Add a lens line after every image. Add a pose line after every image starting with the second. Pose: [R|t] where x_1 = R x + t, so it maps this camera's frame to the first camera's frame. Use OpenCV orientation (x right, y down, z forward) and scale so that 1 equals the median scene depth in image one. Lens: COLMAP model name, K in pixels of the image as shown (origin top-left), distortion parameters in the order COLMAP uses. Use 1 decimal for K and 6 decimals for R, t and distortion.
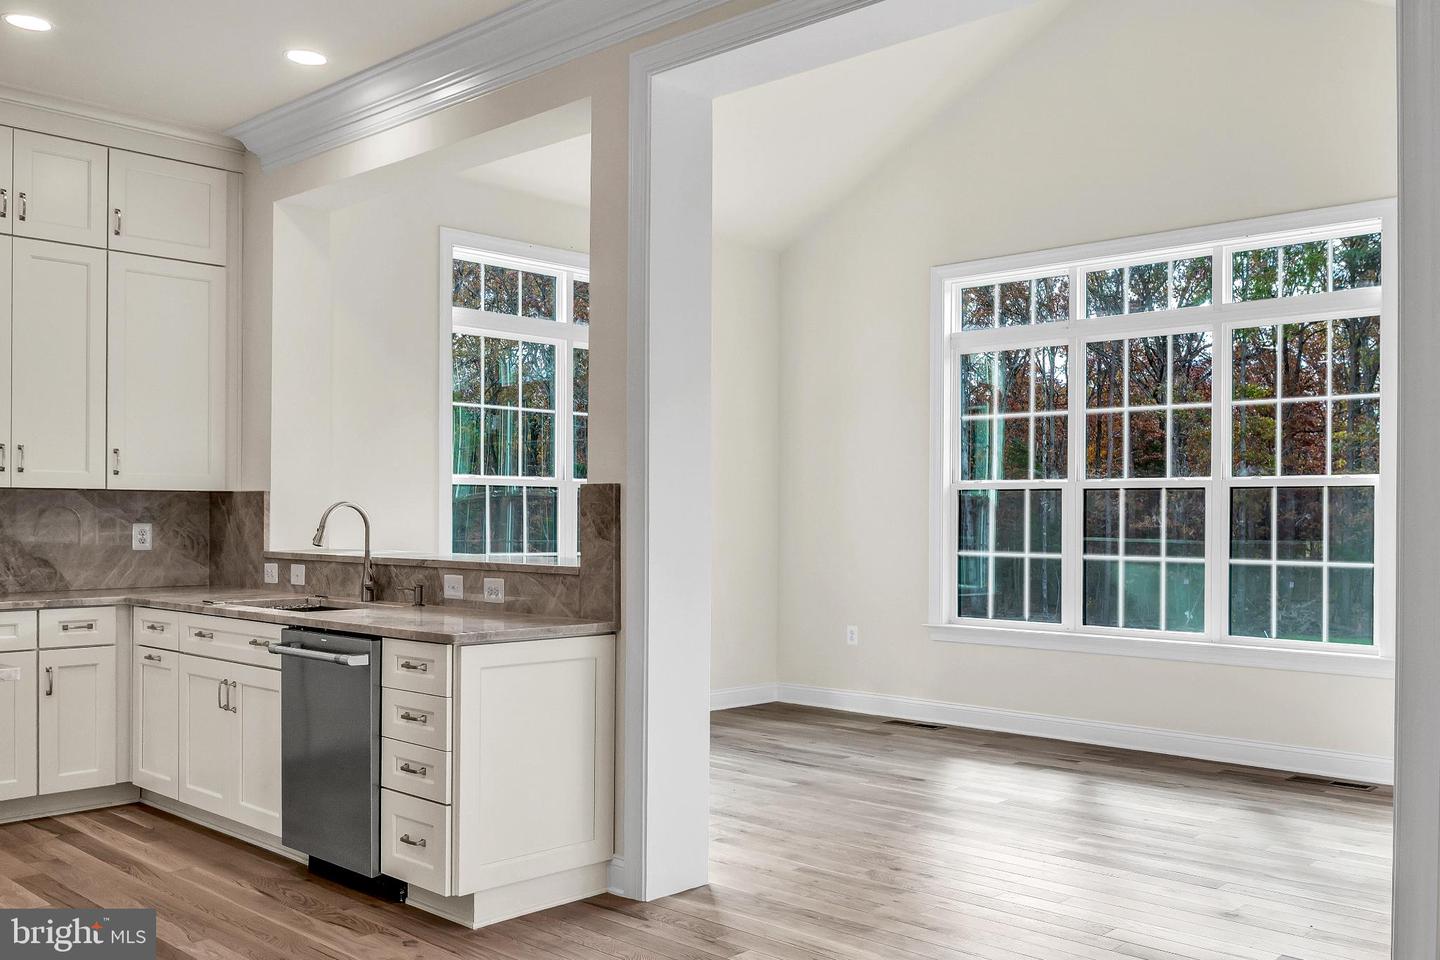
lens RADIAL K [[1285.7, 0, 799.6], [0, 1285.7, 517.4], [0, 0, 1]] dist [-0.003047, -0.014169]
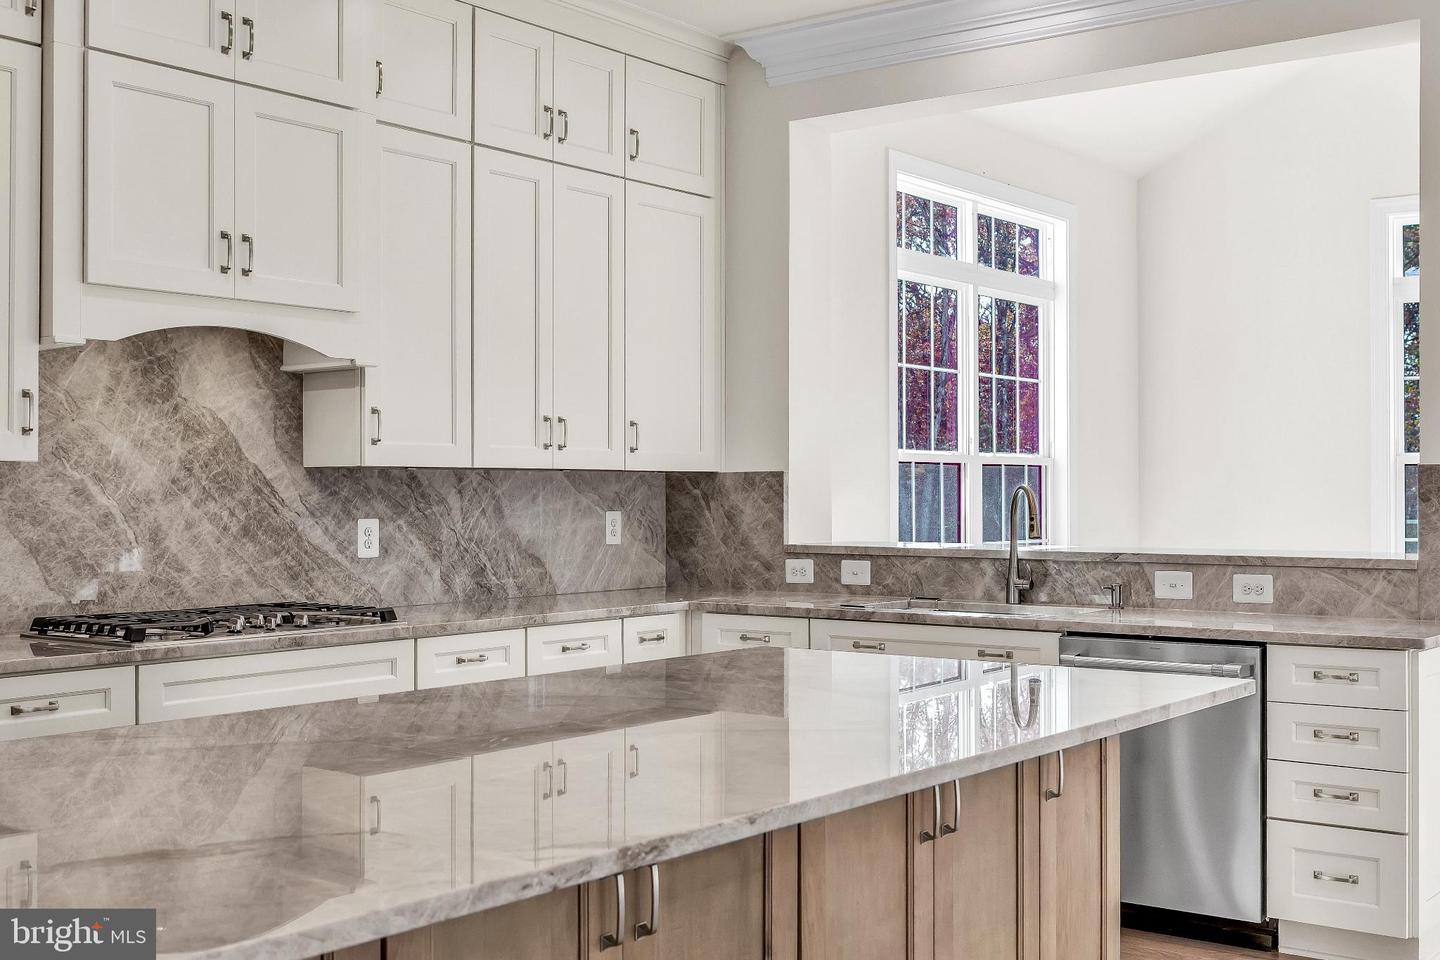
lens RADIAL K [[1658.9, 0, 720.0], [0, 1658.9, 480.0], [0, 0, 1]] dist [-0.029612, -0.004661]
pose [[0.997395, -0.004281, 0.072007, -0.599646], [0.004908, 0.999952, -0.008532, -0.006961], [-0.071967, 0.008863, 0.997368, -0.062756]]
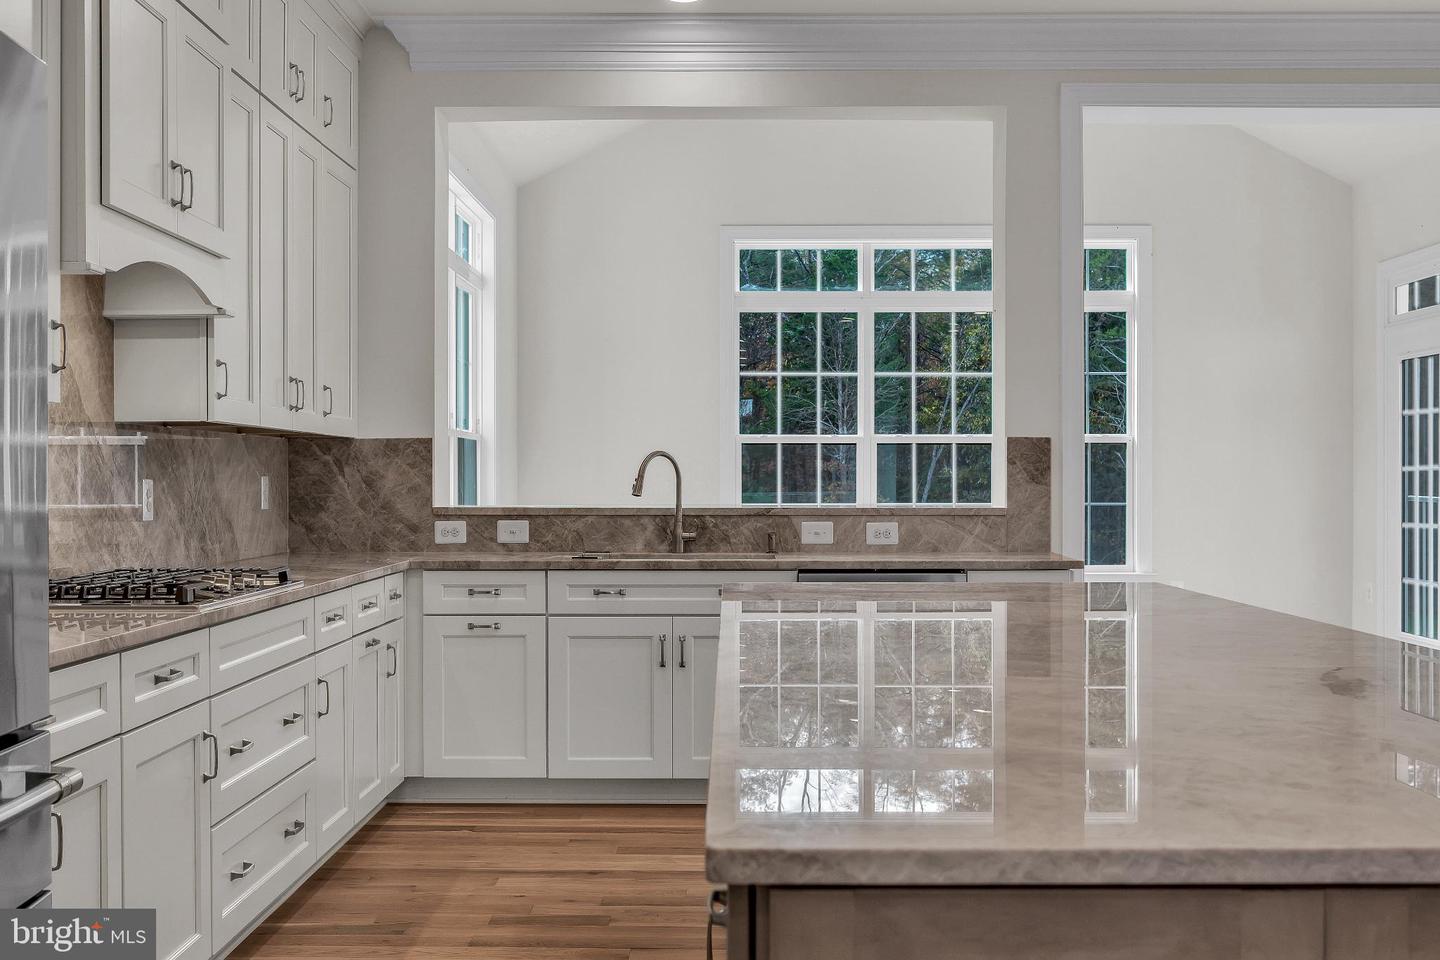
lens RADIAL K [[1598.4, 0, 720.0], [0, 1598.4, 480.0], [0, 0, 1]] dist [-0.000920, -0.001324]
pose [[0.751359, -0.005056, 0.659874, -1.105809], [0.005028, 0.999985, 0.001937, 0.007361], [-0.659874, 0.001862, 0.751374, 0.065269]]
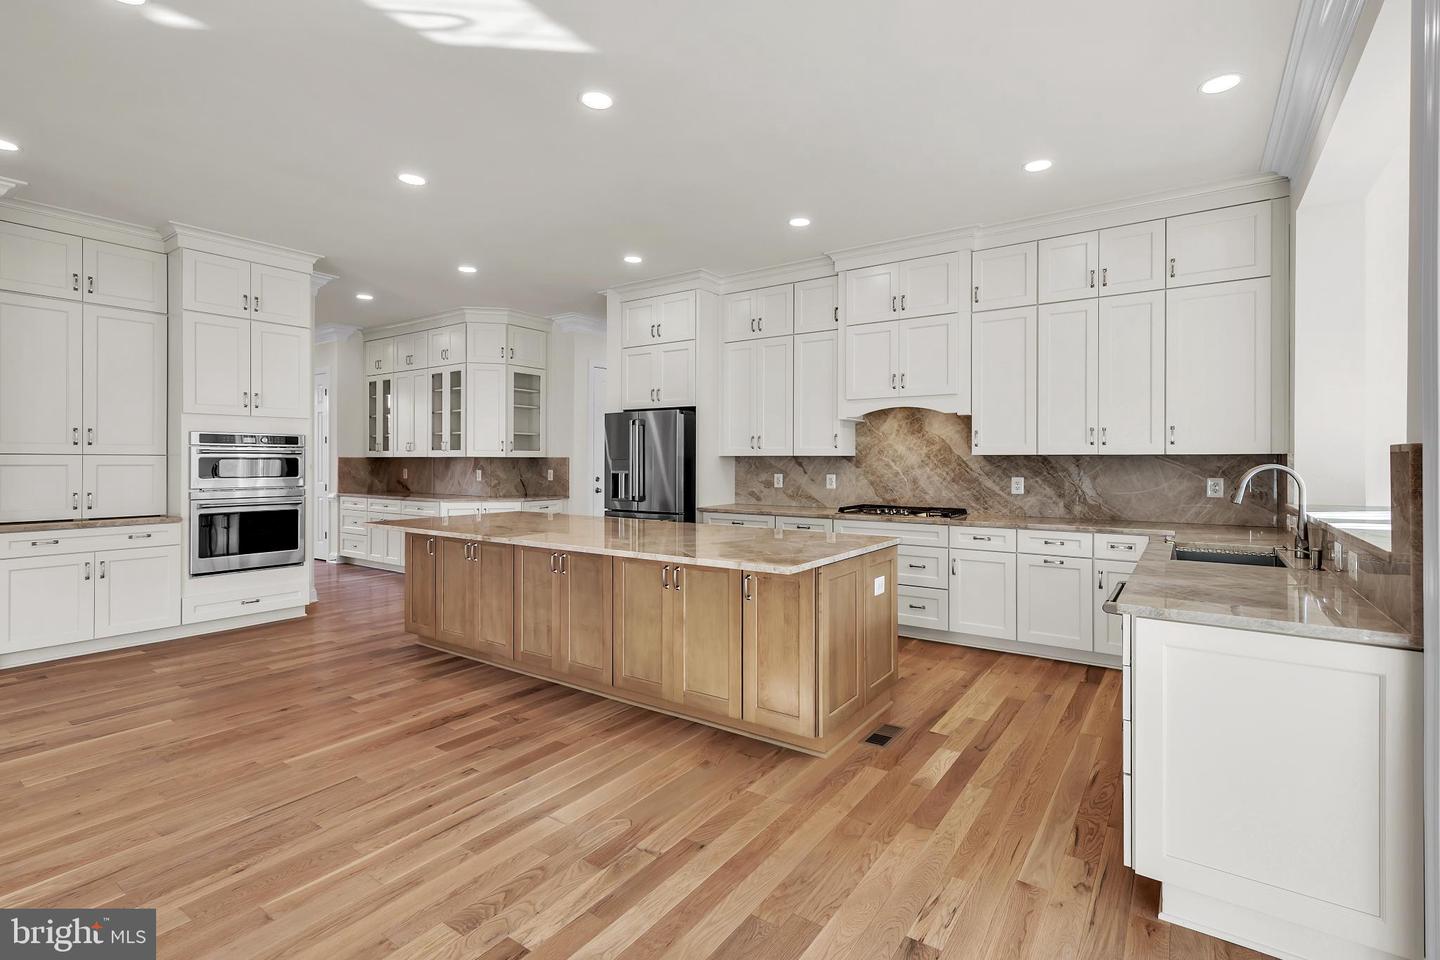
lens RADIAL K [[655.5, 0, 749.8], [0, 655.5, 459.3], [0, 0, 1]] dist [0.004800, 0.000036]
pose [[0.135601, -0.006383, -0.990743, 0.141024], [-0.001419, 0.999977, -0.006637, -0.011733], [0.990762, 0.002306, 0.135589, 0.469590]]
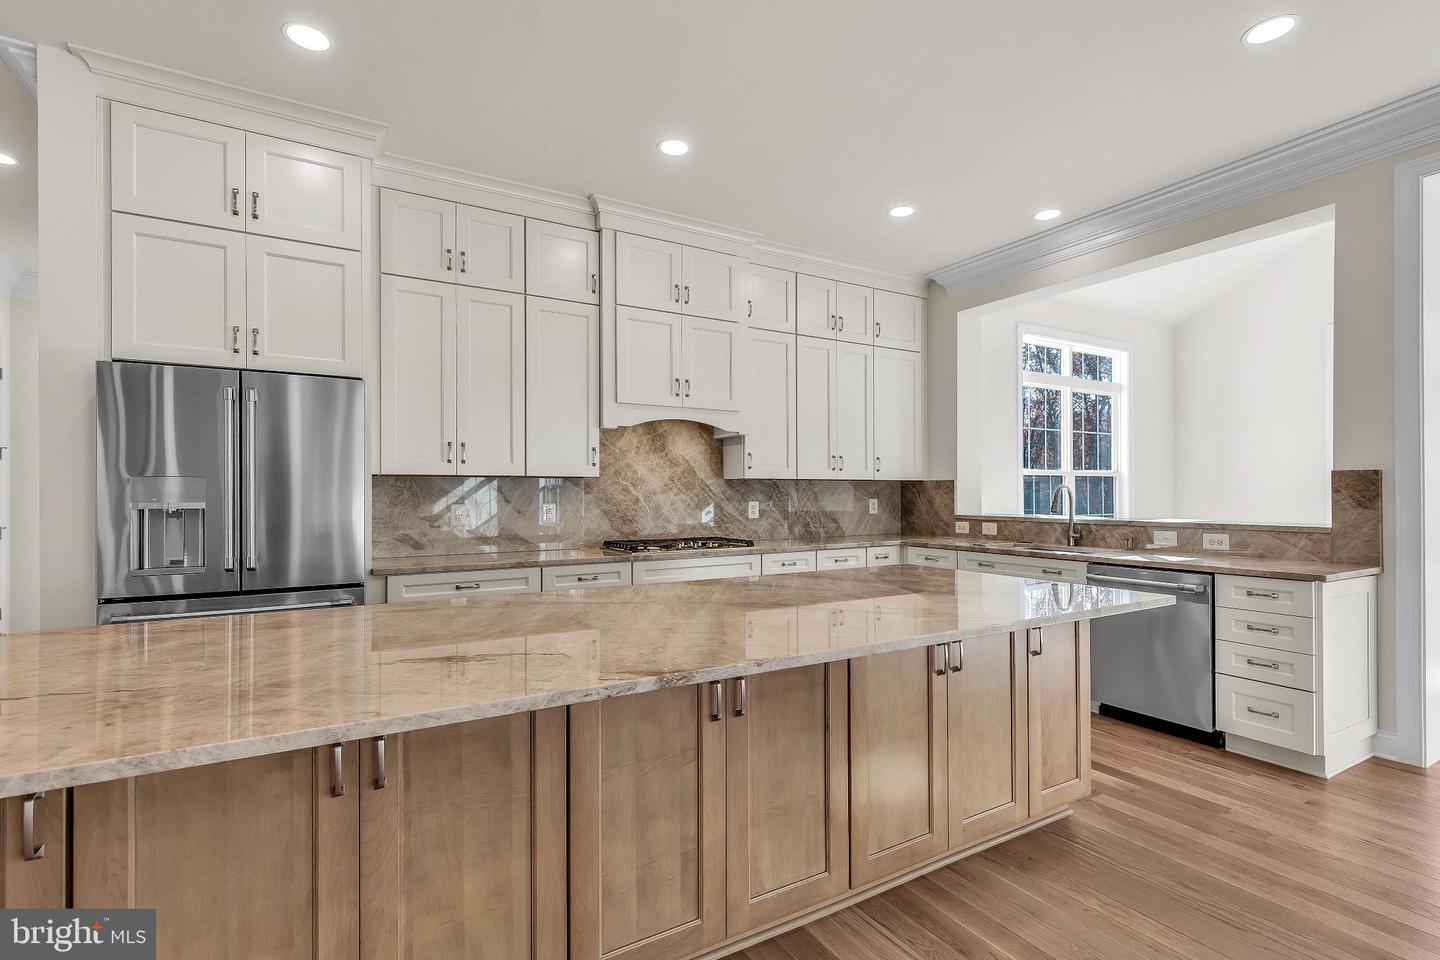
lens RADIAL K [[671.7, 0, 714.1], [0, 671.7, 491.1], [0, 0, 1]] dist [0.006085, -0.000034]
pose [[0.950067, -0.007798, -0.311950, -0.496325], [0.006194, 0.999962, -0.006133, -0.001983], [0.311986, 0.003894, 0.950079, 0.046566]]
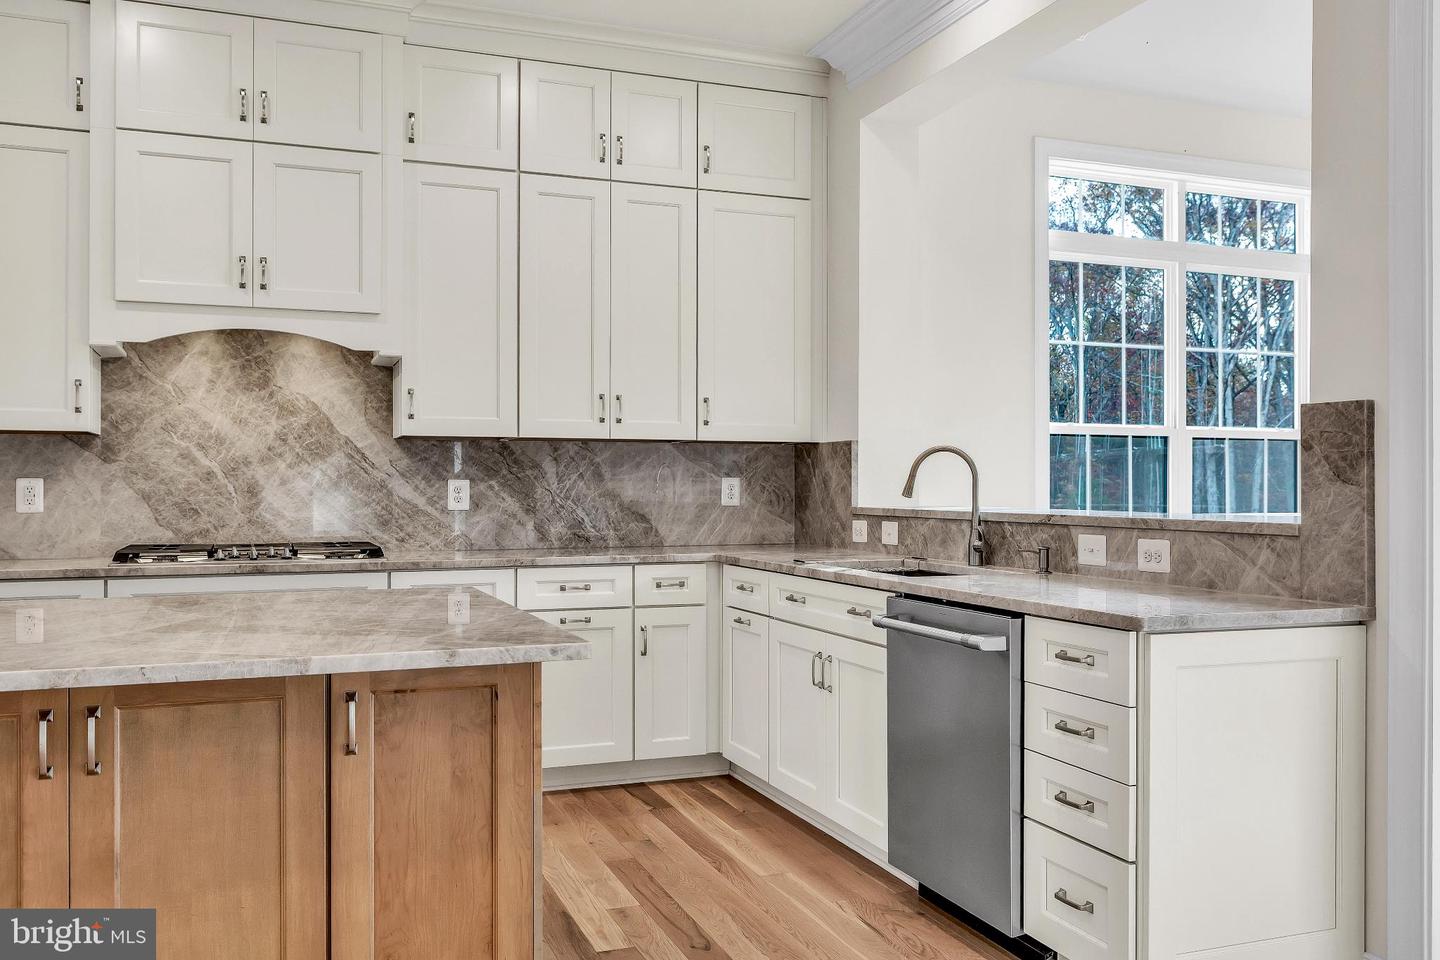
lens RADIAL K [[1195.4, 0, 717.9], [0, 1195.4, 484.7], [0, 0, 1]] dist [-0.005845, 0.001577]
pose [[0.887283, -0.004179, -0.461207, -0.127262], [0.002170, 0.999986, -0.004888, 0.016422], [0.461220, 0.003336, 0.887279, 0.237910]]
